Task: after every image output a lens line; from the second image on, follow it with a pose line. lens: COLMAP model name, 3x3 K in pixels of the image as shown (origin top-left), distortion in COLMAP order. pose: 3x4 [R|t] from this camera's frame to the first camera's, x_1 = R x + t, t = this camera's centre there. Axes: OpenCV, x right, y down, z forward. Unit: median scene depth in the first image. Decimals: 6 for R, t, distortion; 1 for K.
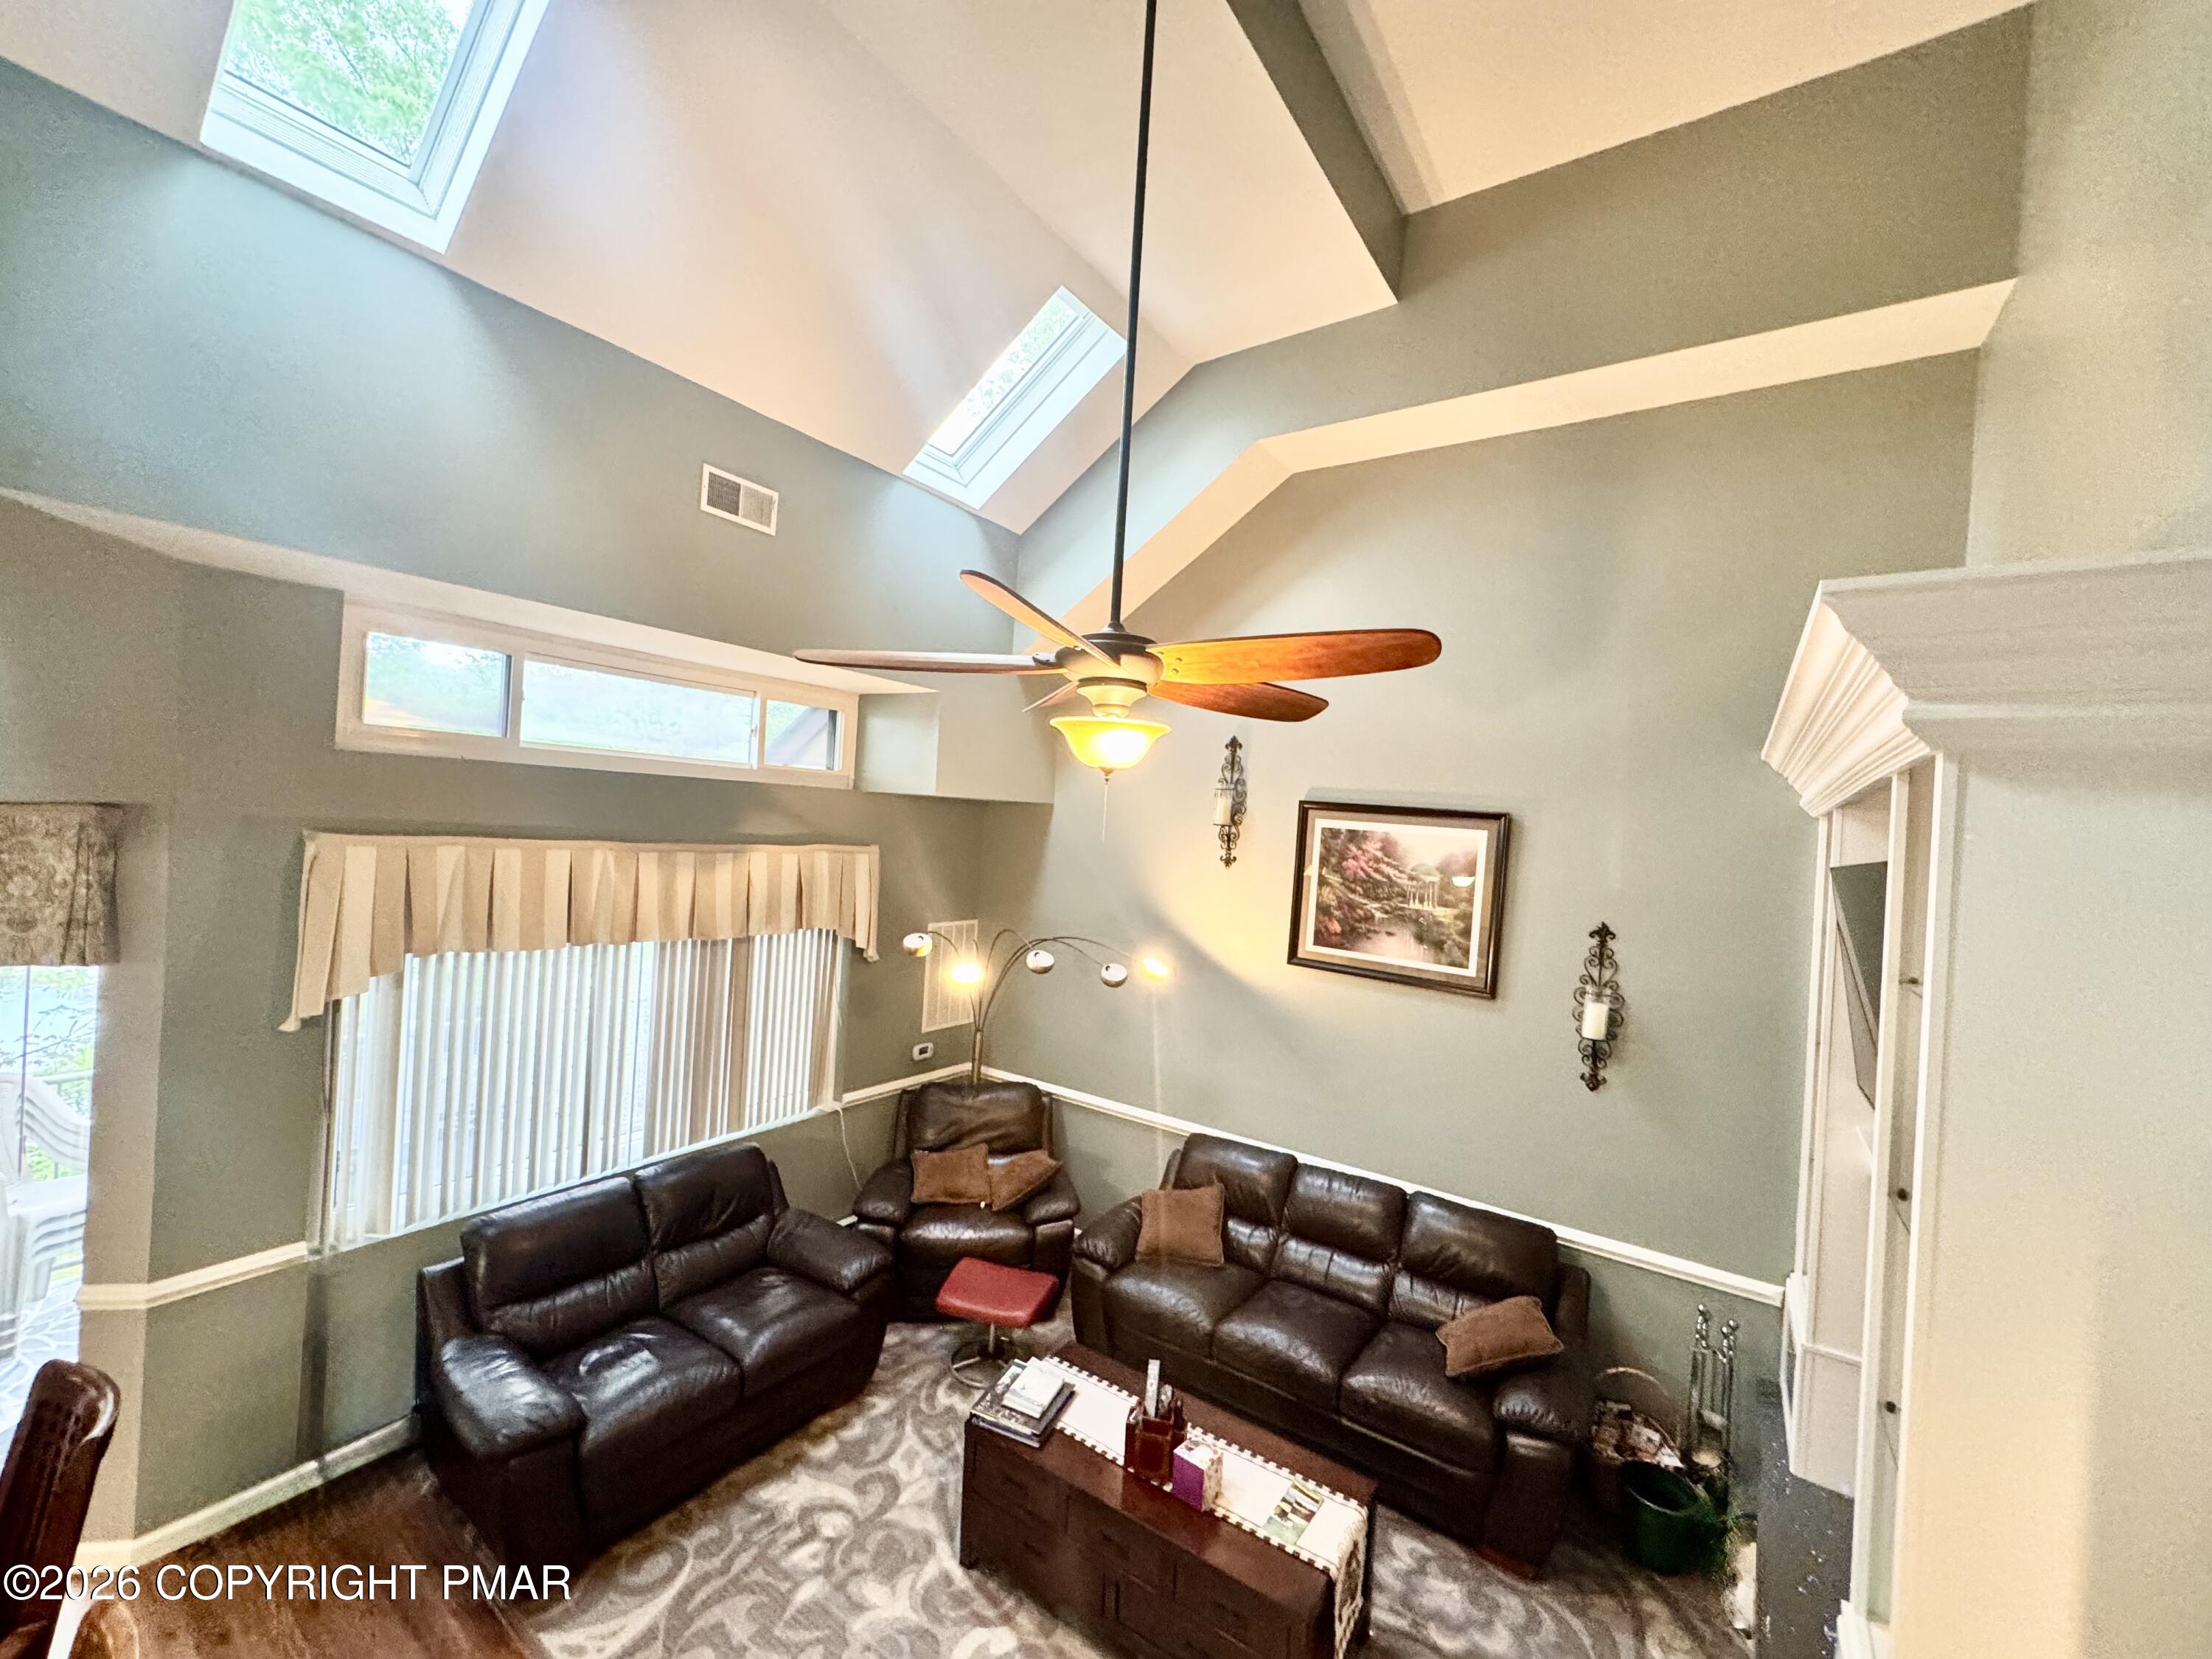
lens RADIAL K [[886.9, 0, 1113.5], [0, 886.9, 825.6], [0, 0, 1]] dist [-0.008804, 0.001682]
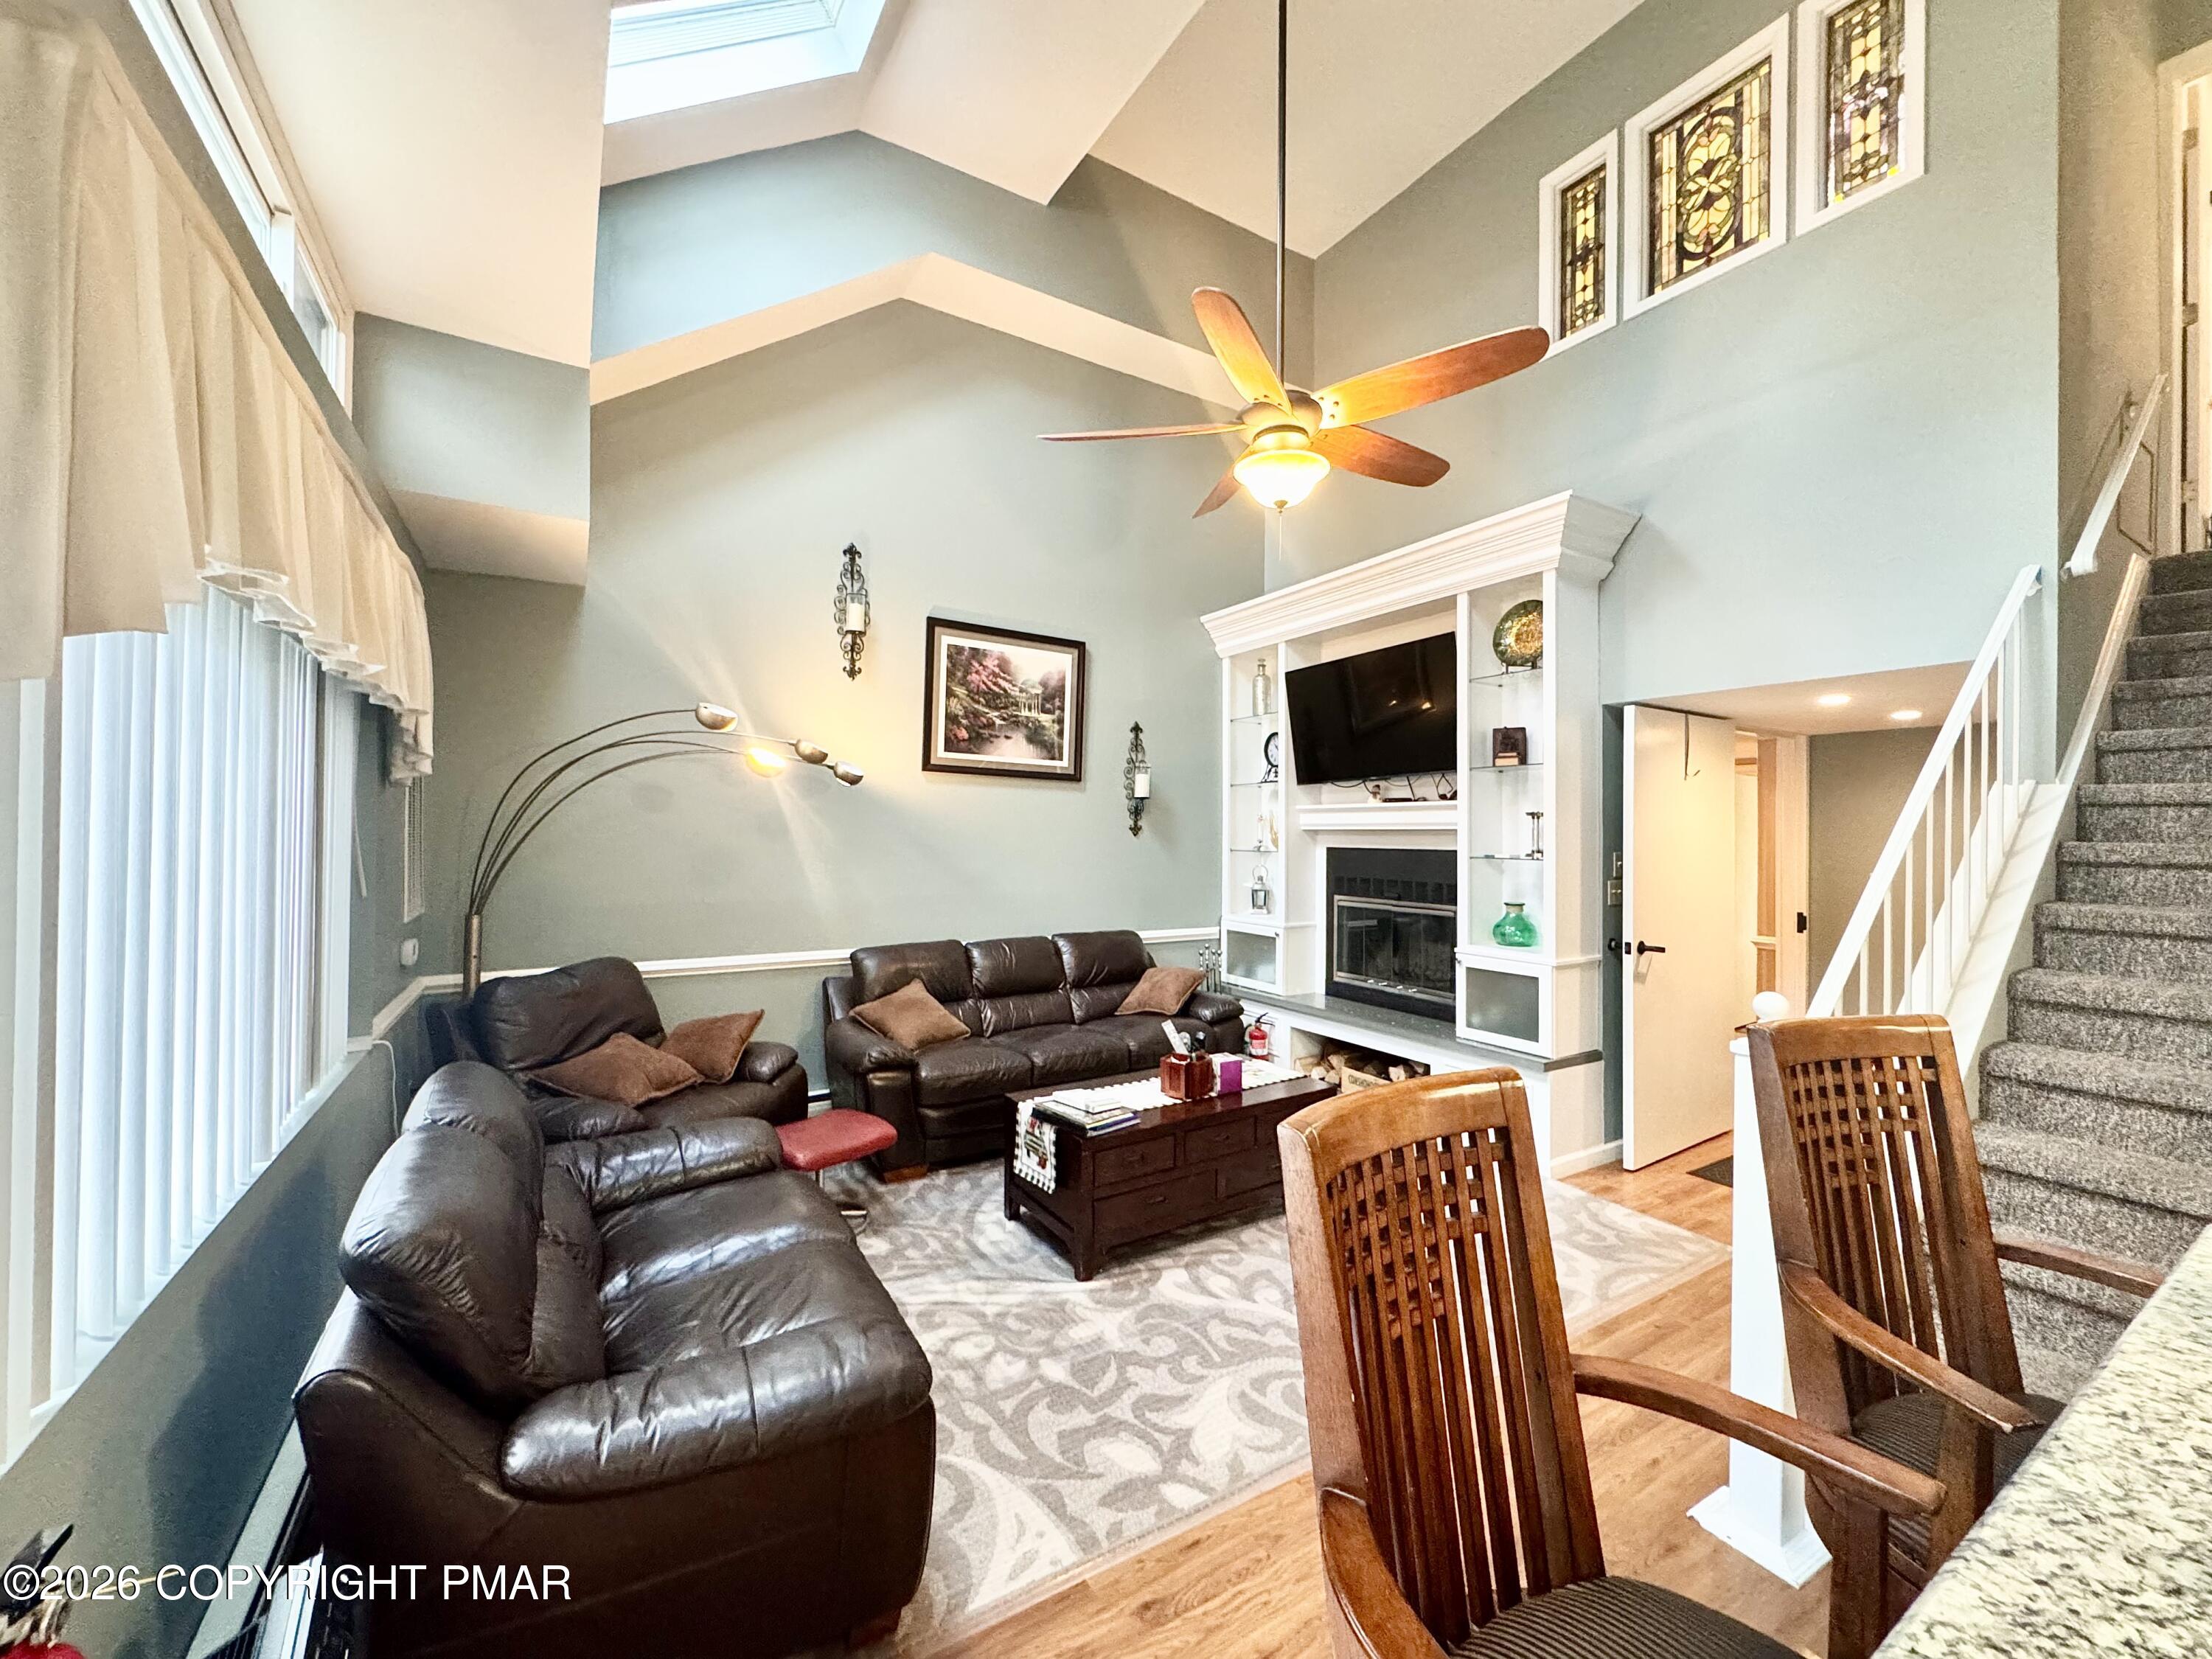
lens RADIAL K [[886.9, 0, 1106.8], [0, 886.9, 831.7], [0, 0, 1]] dist [-0.008804, 0.001682]
pose [[0.397414, -0.053885, 0.916056, -0.730651], [0.019031, 0.998544, 0.050481, 0.189784], [-0.917442, -0.002628, 0.397860, 0.397580]]
